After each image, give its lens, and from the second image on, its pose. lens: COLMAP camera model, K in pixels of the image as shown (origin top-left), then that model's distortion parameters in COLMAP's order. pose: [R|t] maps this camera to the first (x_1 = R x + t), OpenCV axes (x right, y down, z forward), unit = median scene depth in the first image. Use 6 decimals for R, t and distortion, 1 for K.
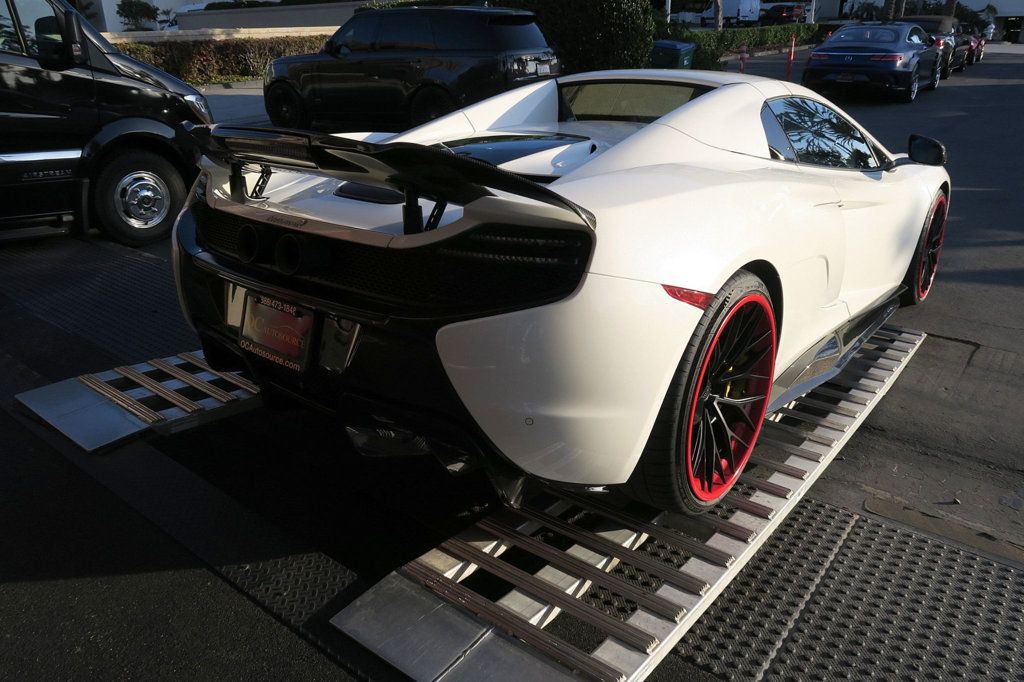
lens RADIAL K [[712.1, 0, 508.2], [0, 712.1, 350.2], [0, 0, 1]] dist [-0.026676, 0.009196]
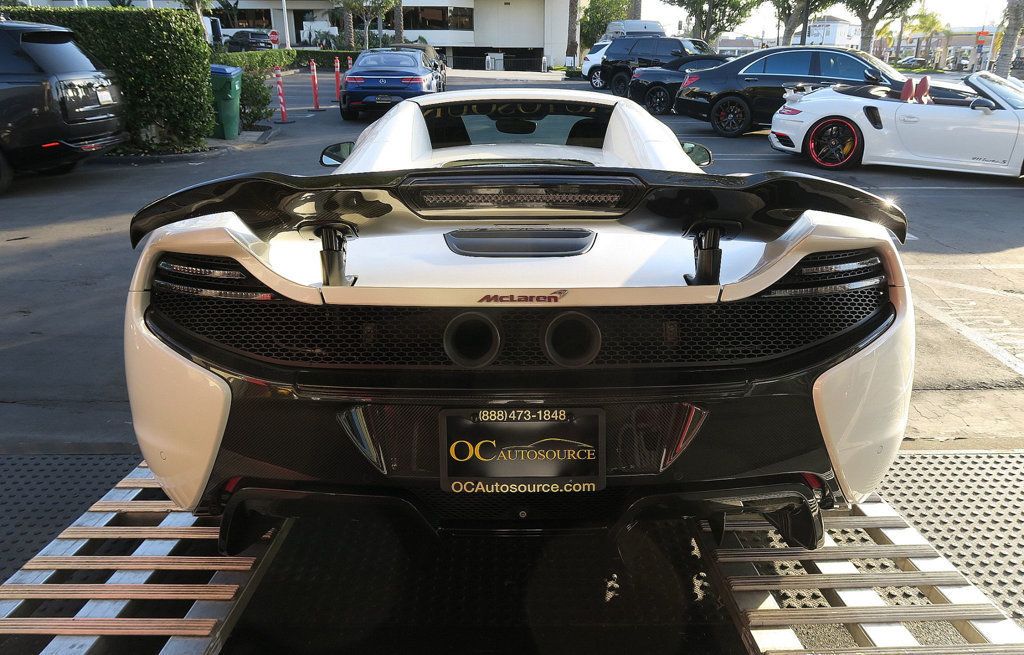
lens RADIAL K [[705.4, 0, 519.7], [0, 705.4, 359.3], [0, 0, 1]] dist [-0.025516, 0.009161]
pose [[0.774804, -0.232409, 0.587933, -0.589865], [0.242048, 0.968169, 0.063735, -0.132313], [-0.584031, 0.092926, 0.806395, 0.343705]]
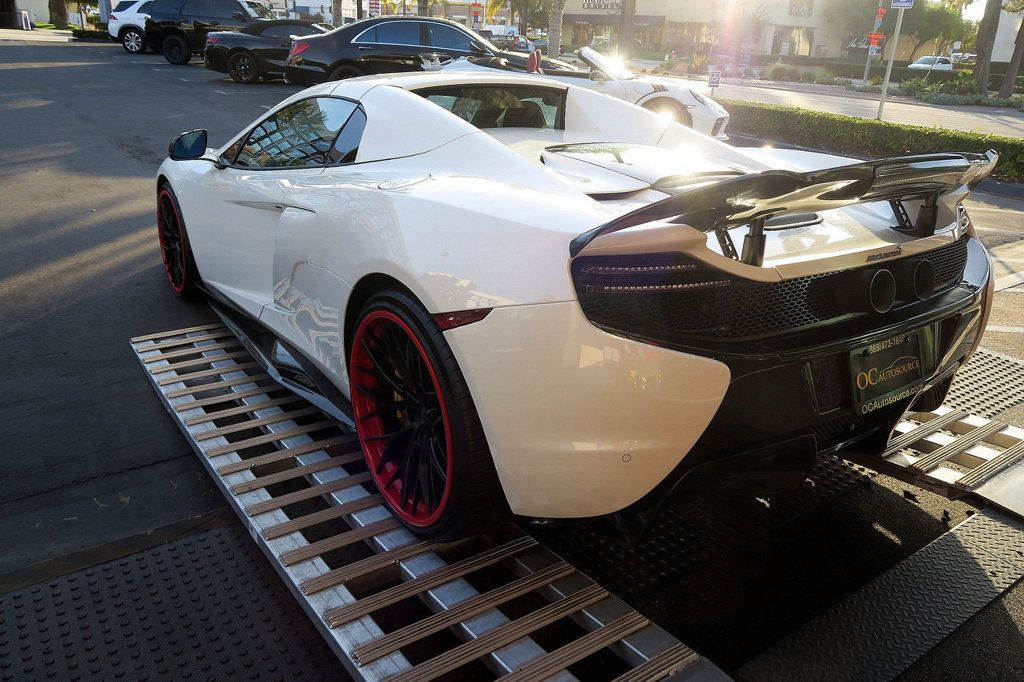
lens RADIAL K [[737.2, 0, 517.5], [0, 737.2, 353.7], [0, 0, 1]] dist [-0.021688, 0.004467]
pose [[0.295087, -0.355212, 0.886988, -1.069469], [0.341609, 0.906188, 0.249253, -0.369594], [-0.892316, 0.229452, 0.388748, 0.858128]]
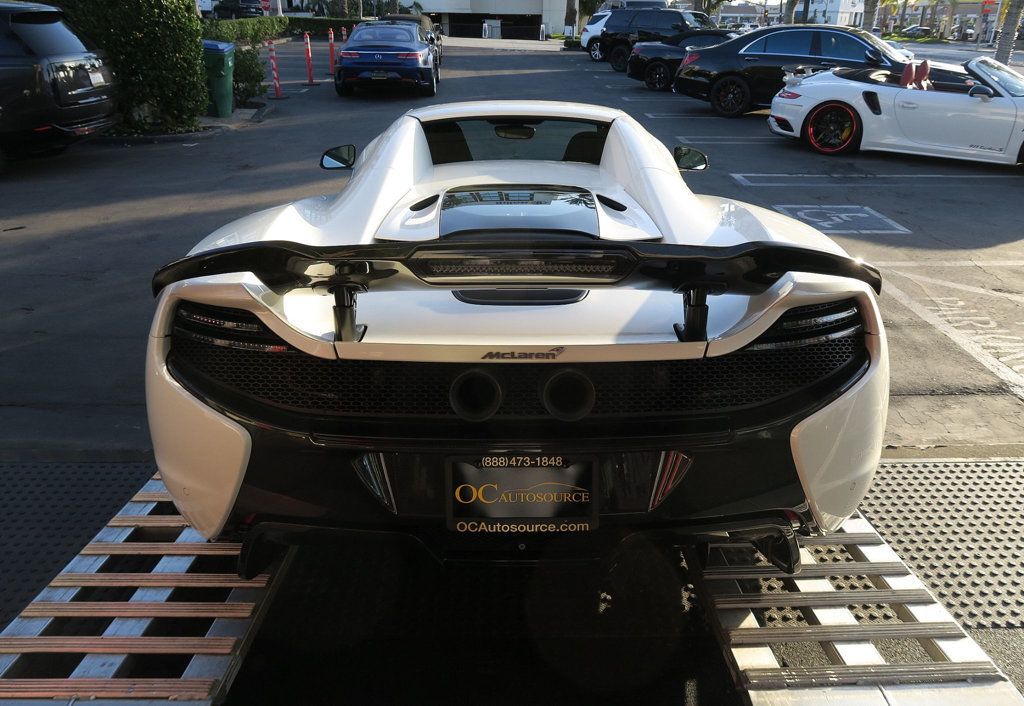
lens RADIAL K [[708.1, 0, 524.1], [0, 708.1, 362.8], [0, 0, 1]] dist [-0.020481, 0.001682]
pose [[0.769183, -0.254364, 0.586222, -0.603449], [0.238219, 0.965375, 0.106313, -0.200765], [-0.592966, 0.057874, 0.803145, 0.302582]]
